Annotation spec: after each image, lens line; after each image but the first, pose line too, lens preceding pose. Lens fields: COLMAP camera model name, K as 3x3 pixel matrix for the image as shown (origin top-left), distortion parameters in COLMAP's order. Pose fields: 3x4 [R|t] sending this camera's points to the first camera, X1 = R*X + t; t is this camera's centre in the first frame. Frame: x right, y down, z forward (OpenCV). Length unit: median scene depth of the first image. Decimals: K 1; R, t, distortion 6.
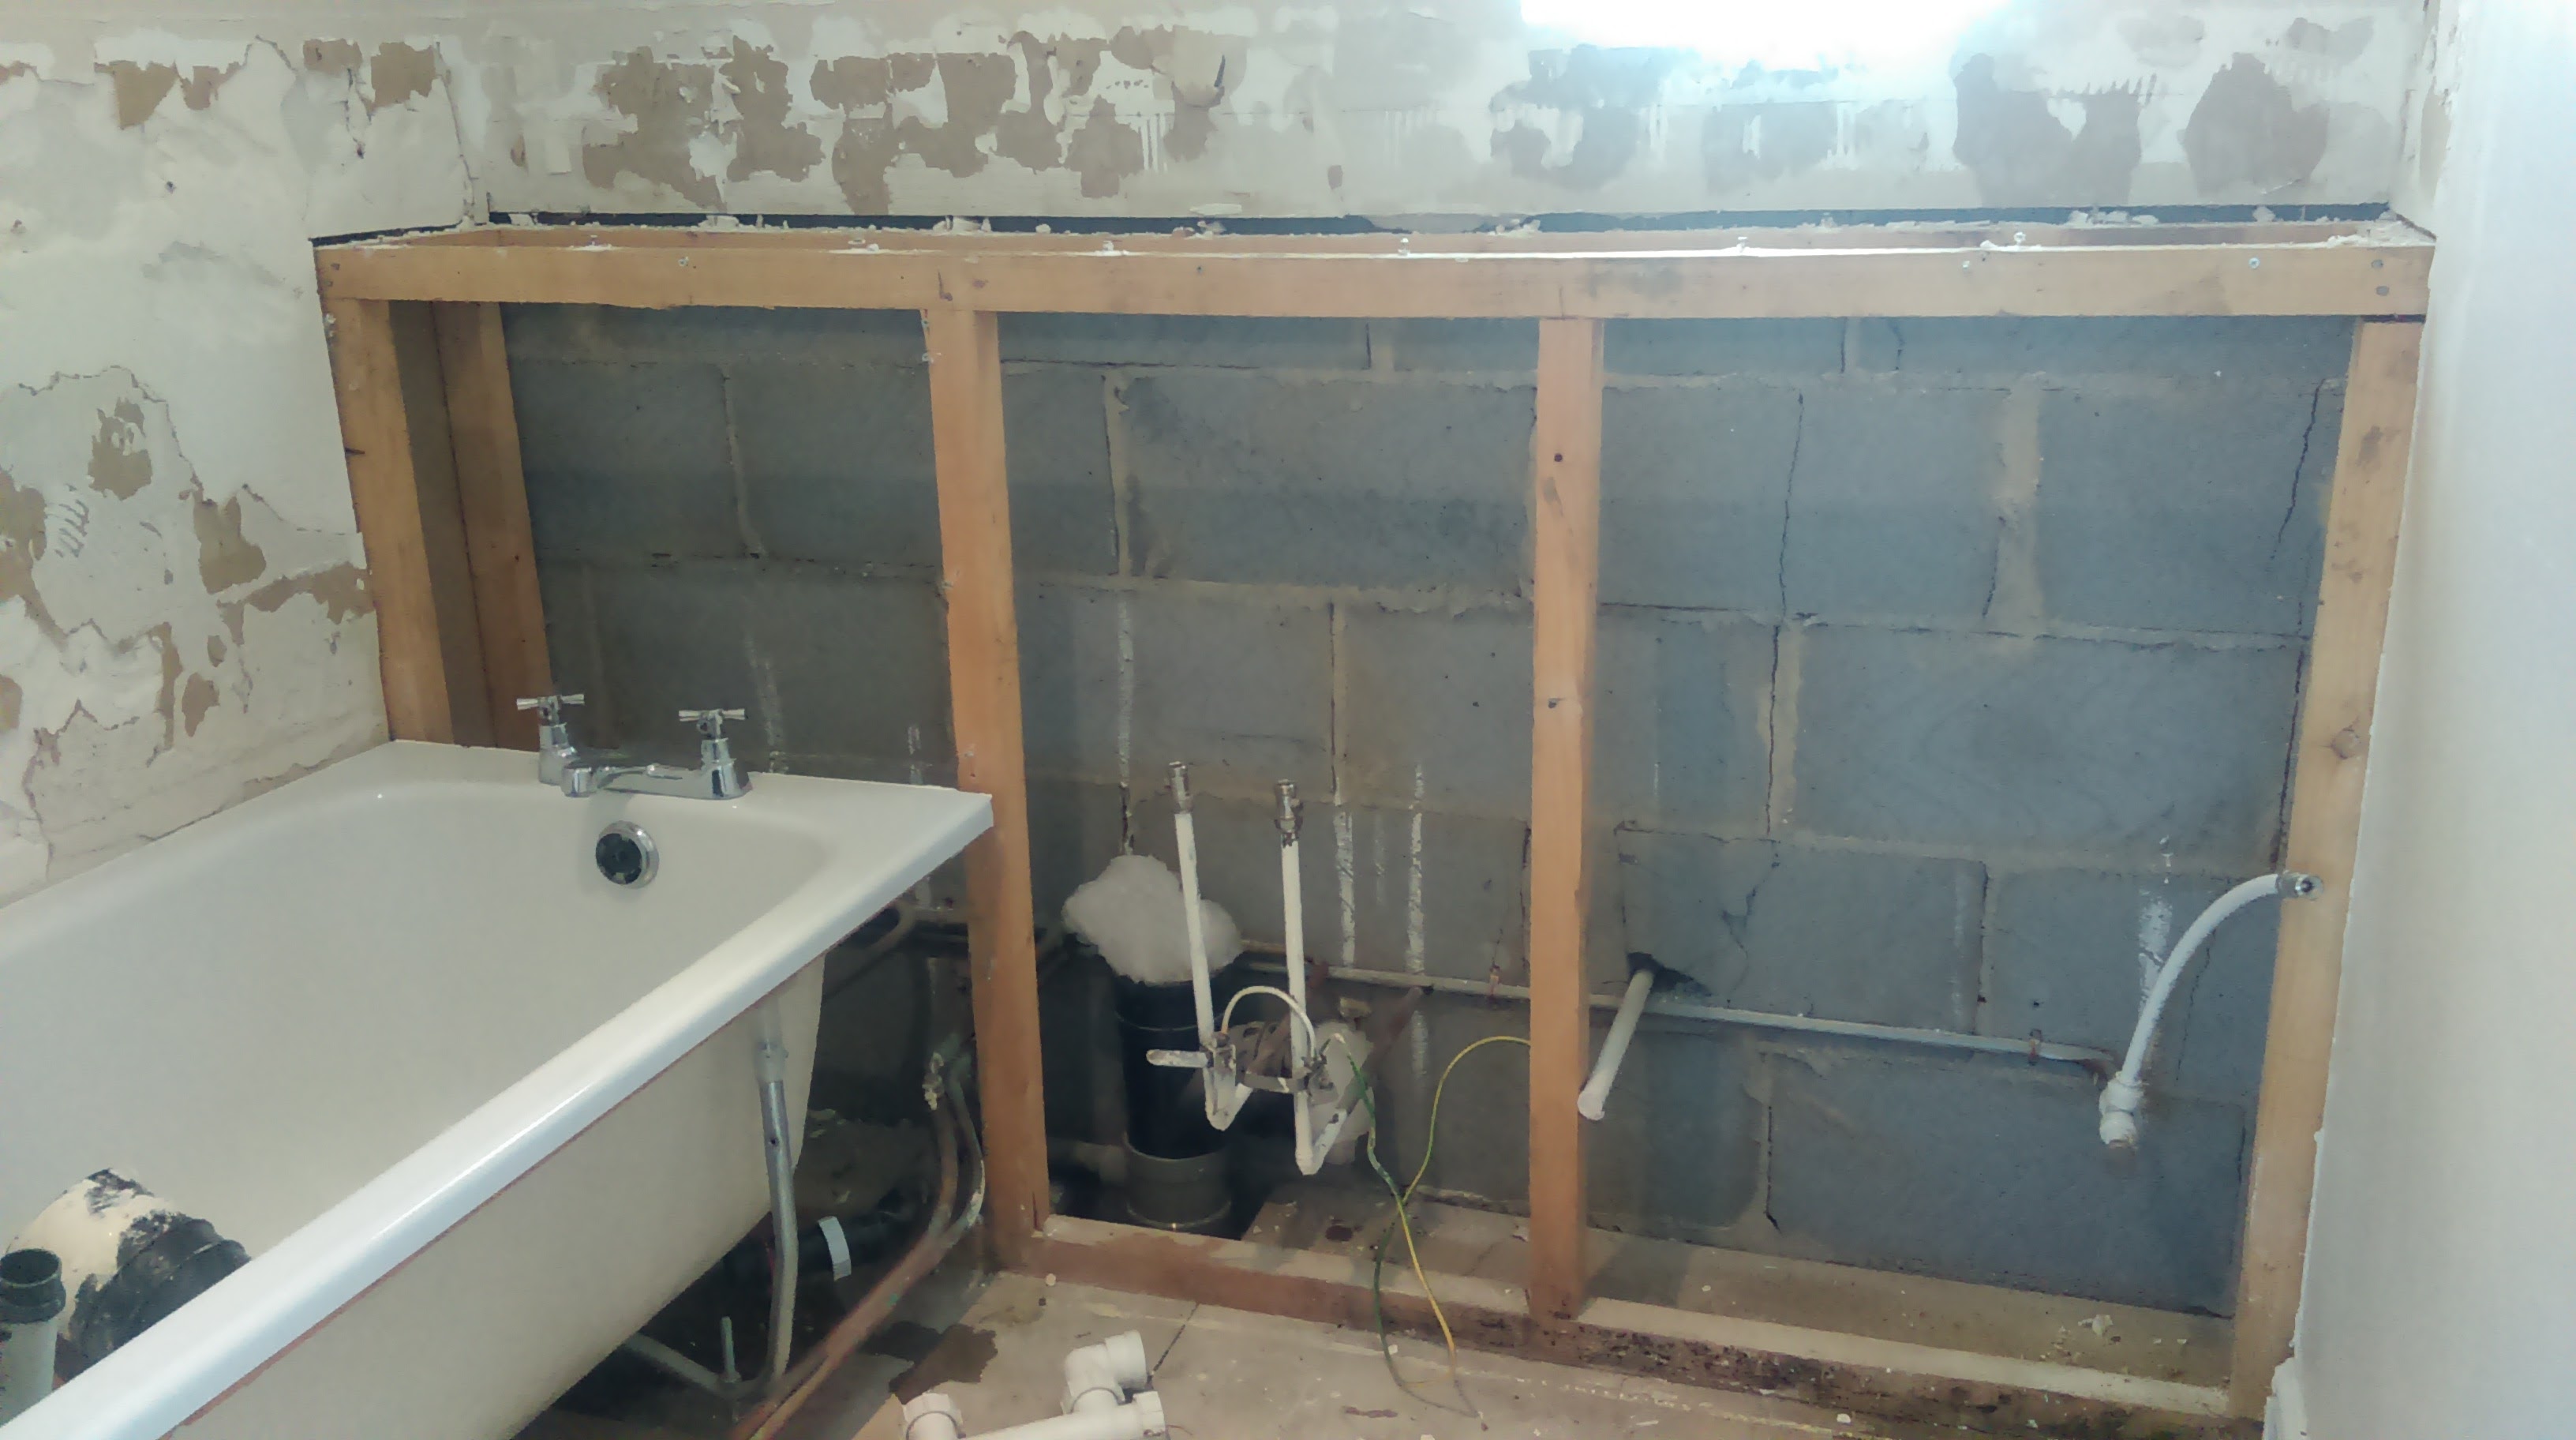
lens RADIAL K [[2132.3, 0, 1304.6], [0, 2132.3, 709.7], [0, 0, 1]] dist [0.176933, -0.386358]
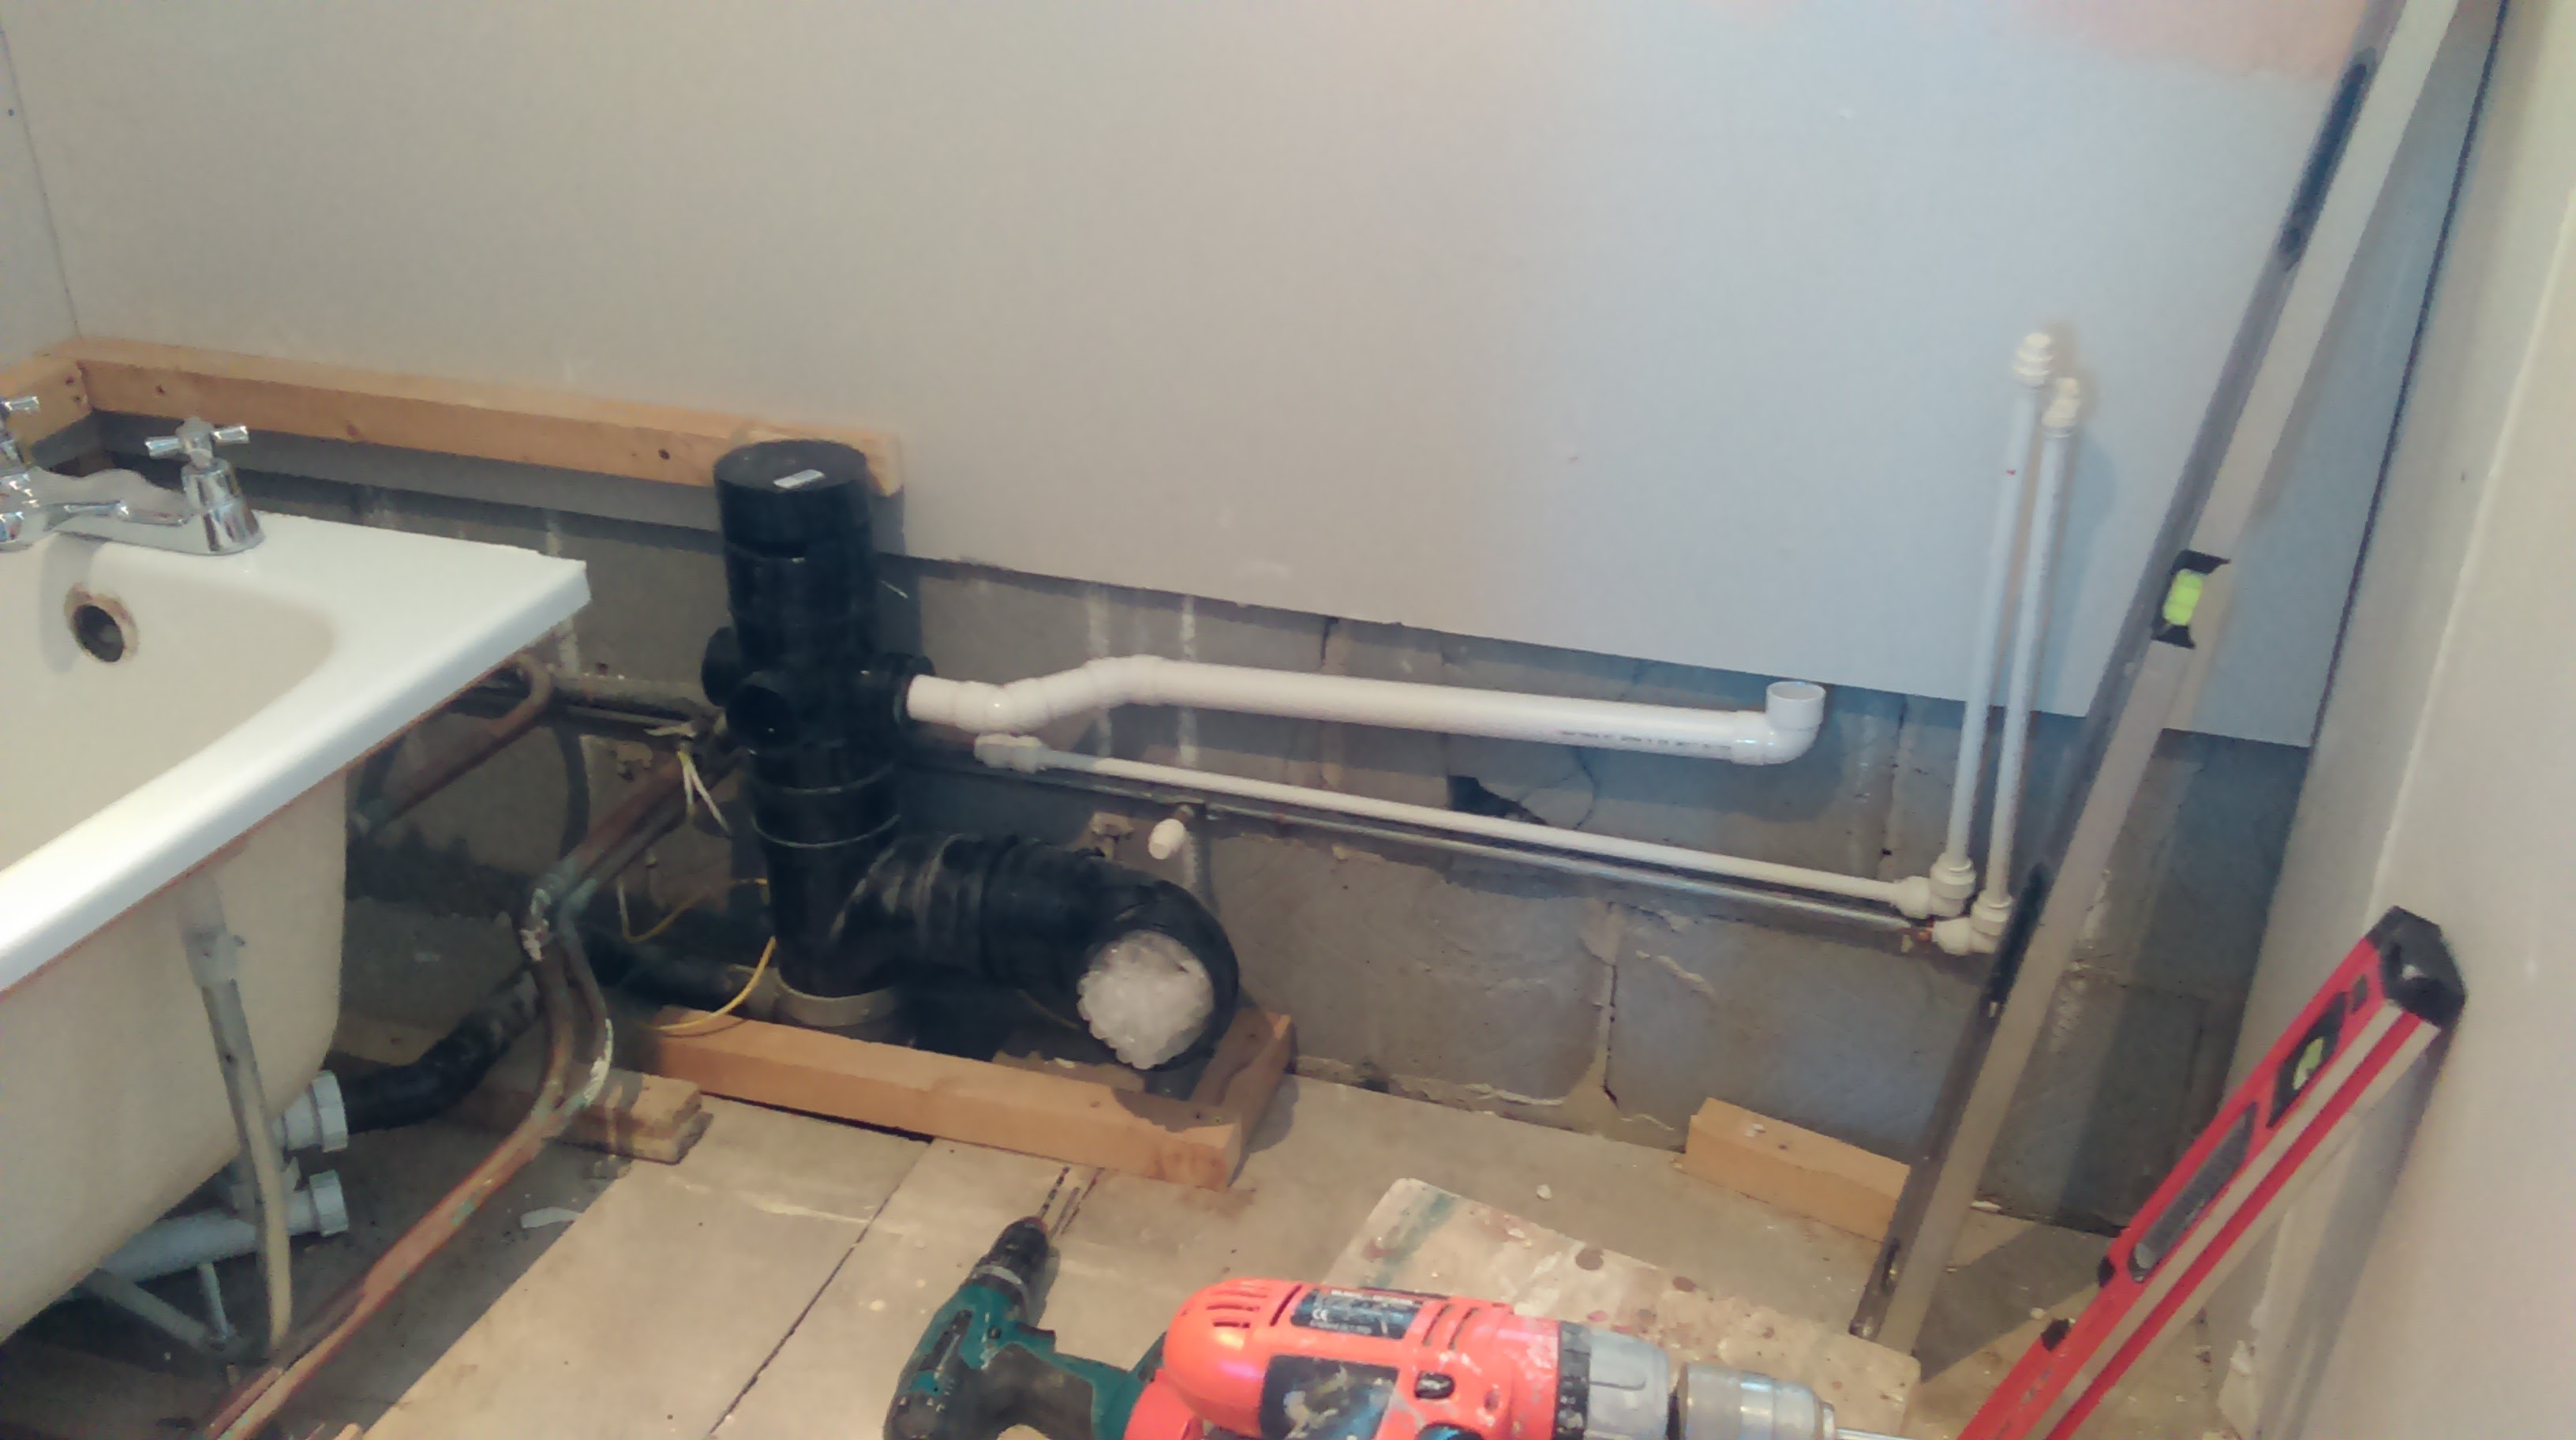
lens RADIAL K [[2132.3, 0, 1304.6], [0, 2132.3, 709.7], [0, 0, 1]] dist [0.176933, -0.386358]
pose [[0.998750, 0.026835, 0.042162, 0.067780], [-0.033405, 0.985927, 0.163802, -0.039344], [-0.037173, -0.165006, 0.985592, 0.246216]]
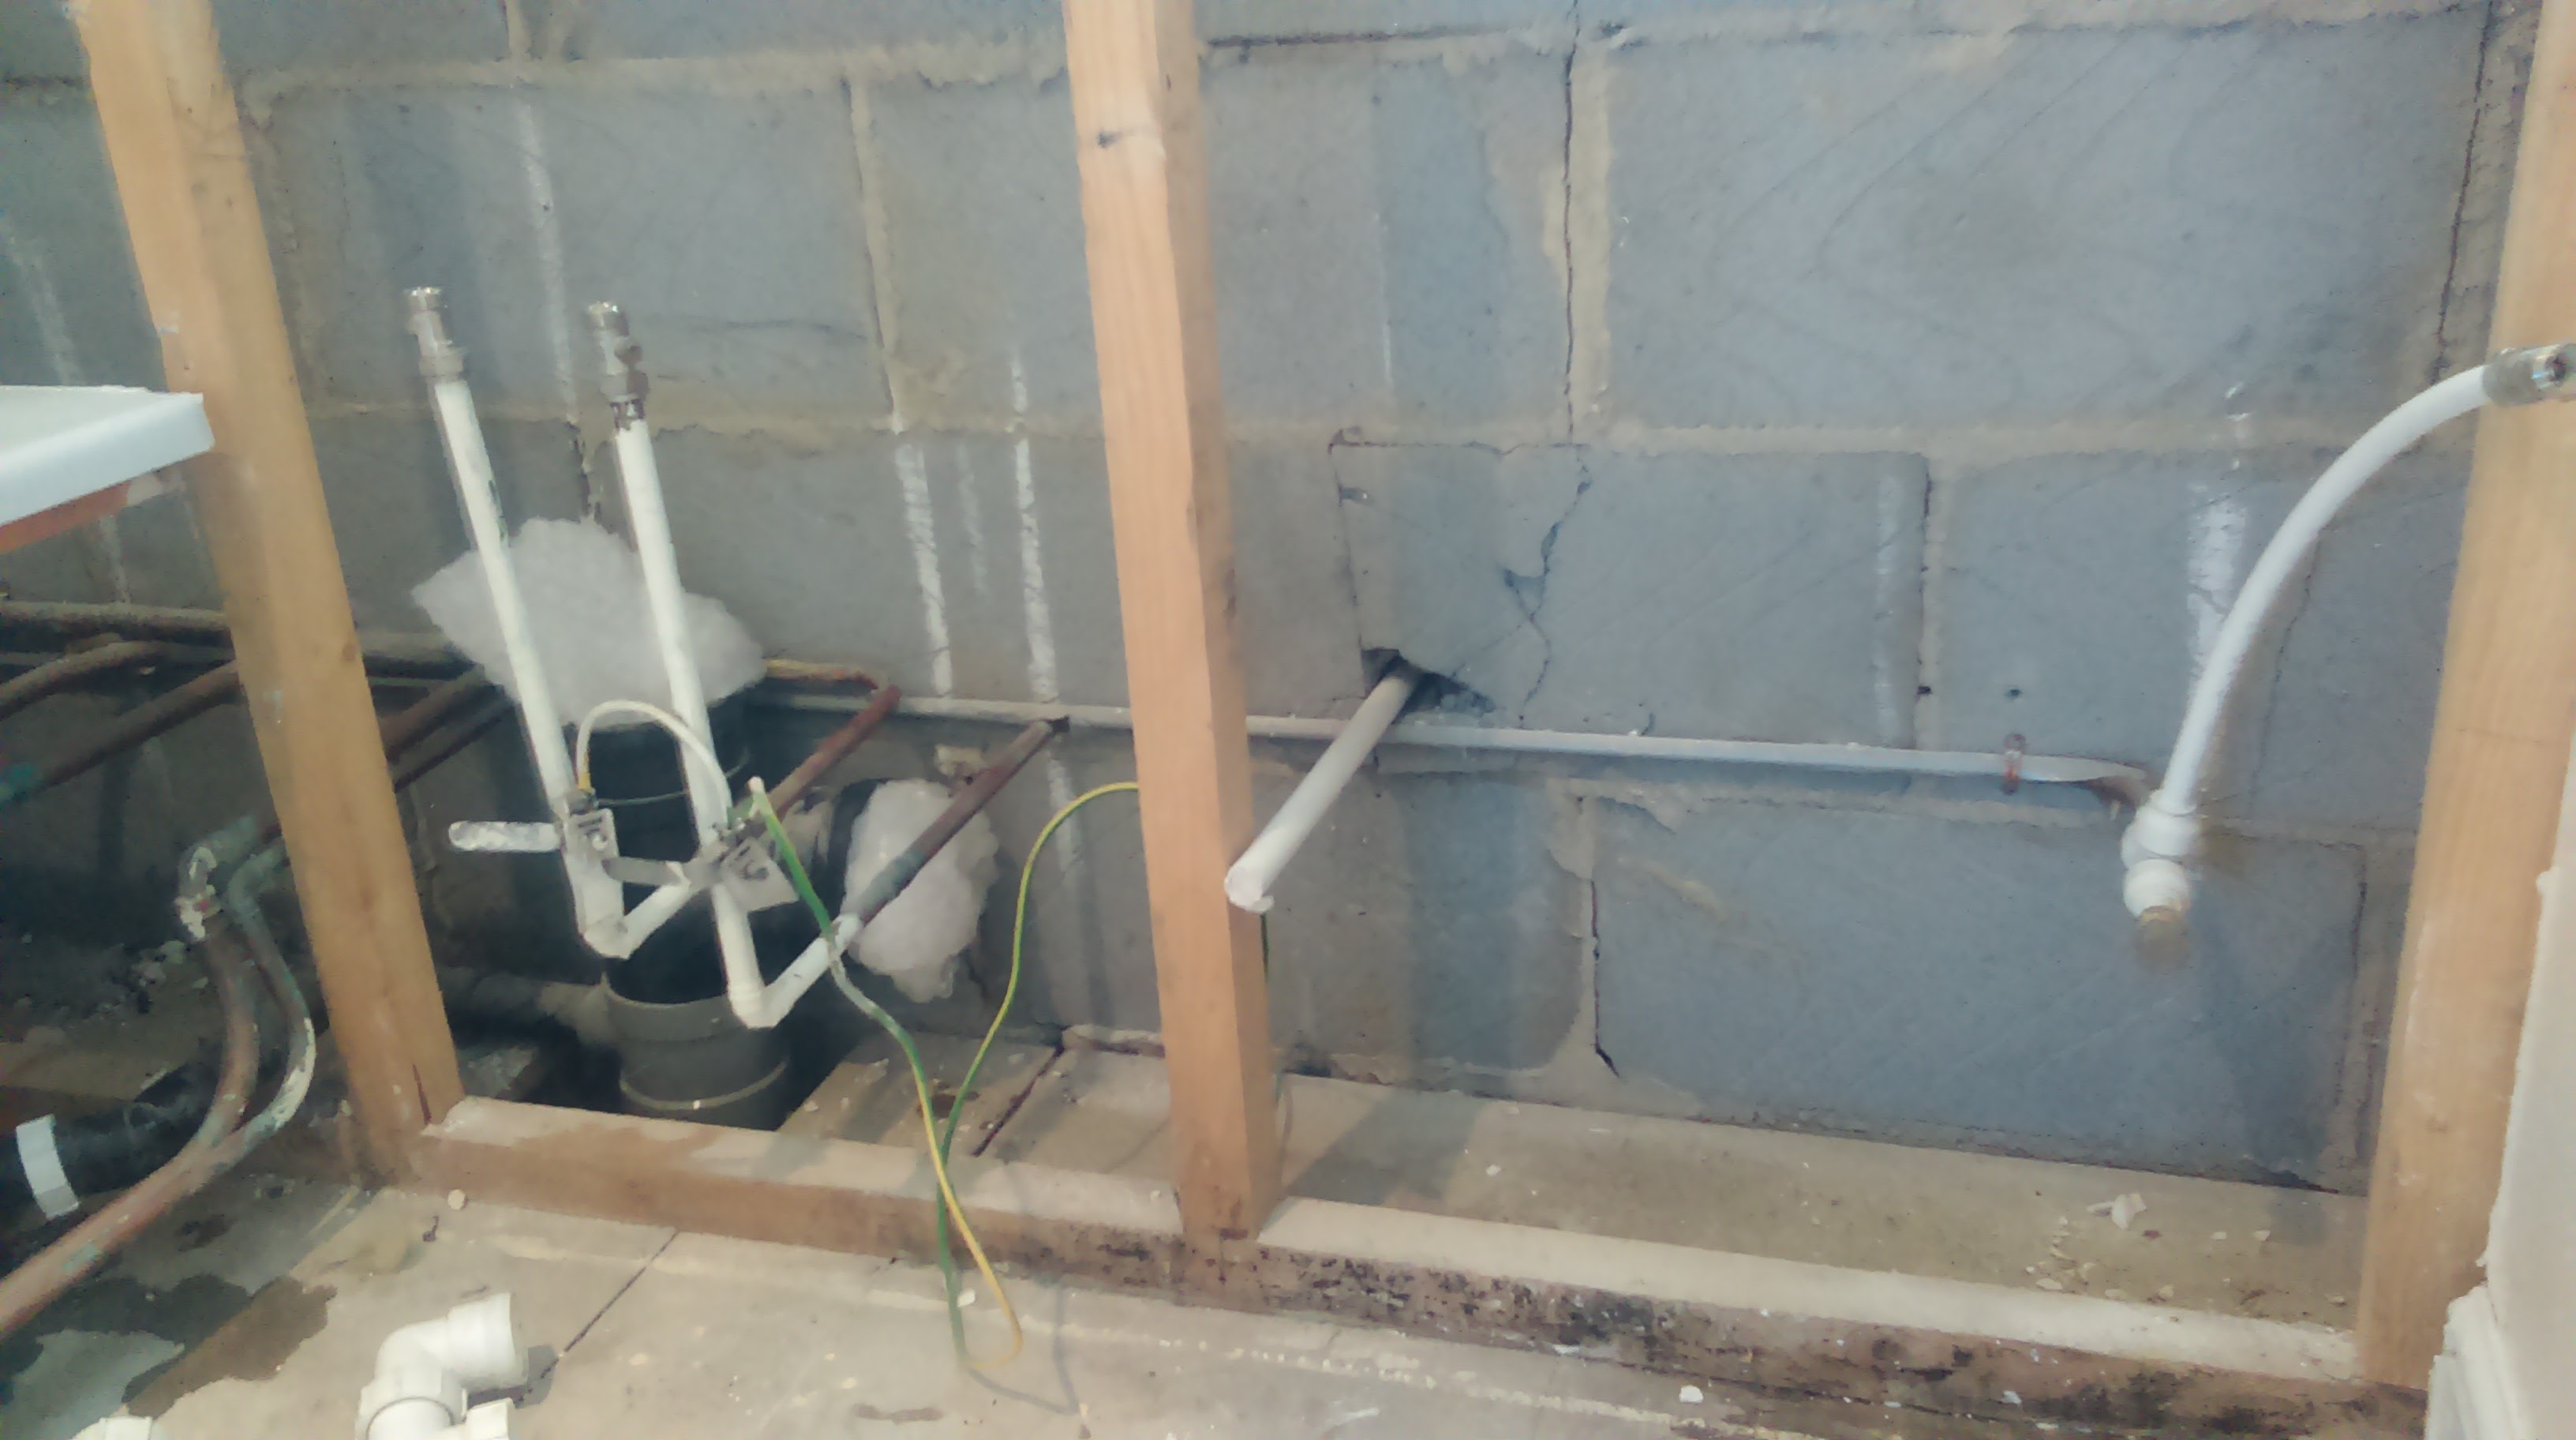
lens RADIAL K [[2132.3, 0, 1304.6], [0, 2132.3, 709.7], [0, 0, 1]] dist [0.176933, -0.386358]
pose [[0.999332, -0.036549, -0.000308, 0.141719], [0.036456, 0.996108, 0.080245, 0.085595], [-0.002626, -0.080202, 0.996775, 0.405123]]
